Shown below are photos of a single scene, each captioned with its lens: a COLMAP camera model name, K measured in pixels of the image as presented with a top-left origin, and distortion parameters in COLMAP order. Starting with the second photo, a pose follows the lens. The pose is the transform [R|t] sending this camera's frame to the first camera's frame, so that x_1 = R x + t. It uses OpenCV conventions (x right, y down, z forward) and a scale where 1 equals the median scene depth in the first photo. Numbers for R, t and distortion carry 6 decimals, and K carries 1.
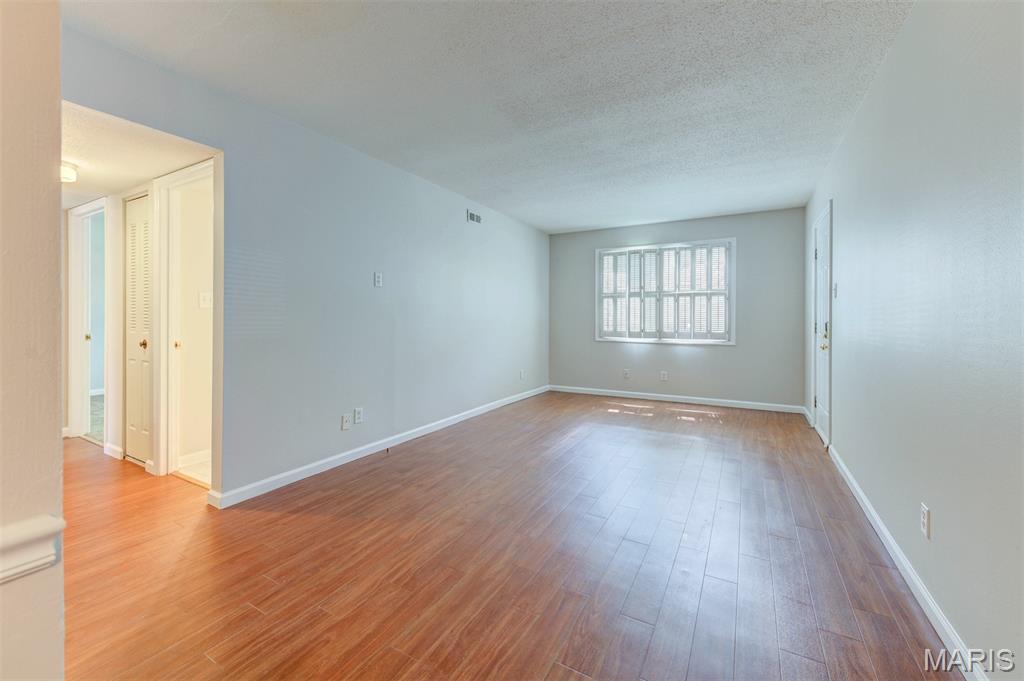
lens RADIAL K [[422.7, 0, 482.0], [0, 422.7, 329.1], [0, 0, 1]] dist [-0.000523, -0.000184]
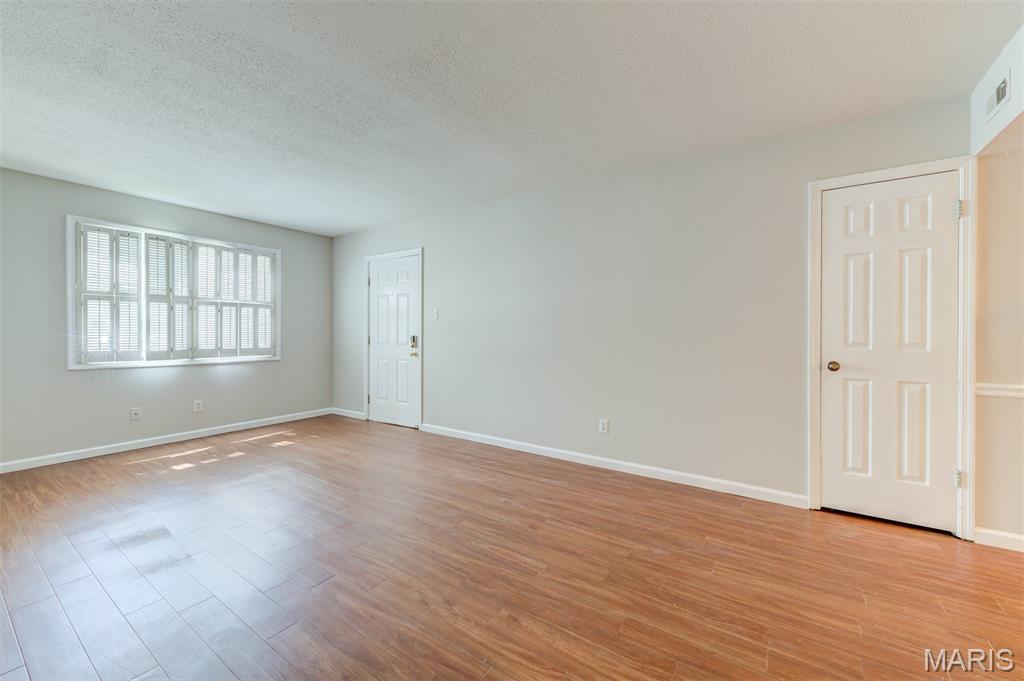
lens RADIAL K [[405.6, 0, 512.2], [0, 405.6, 337.5], [0, 0, 1]] dist [-0.001219, -0.000660]
pose [[0.035640, -0.011591, 0.999297, -0.308496], [0.023385, 0.999669, 0.010761, -0.010629], [-0.999091, 0.022985, 0.035899, 0.409053]]
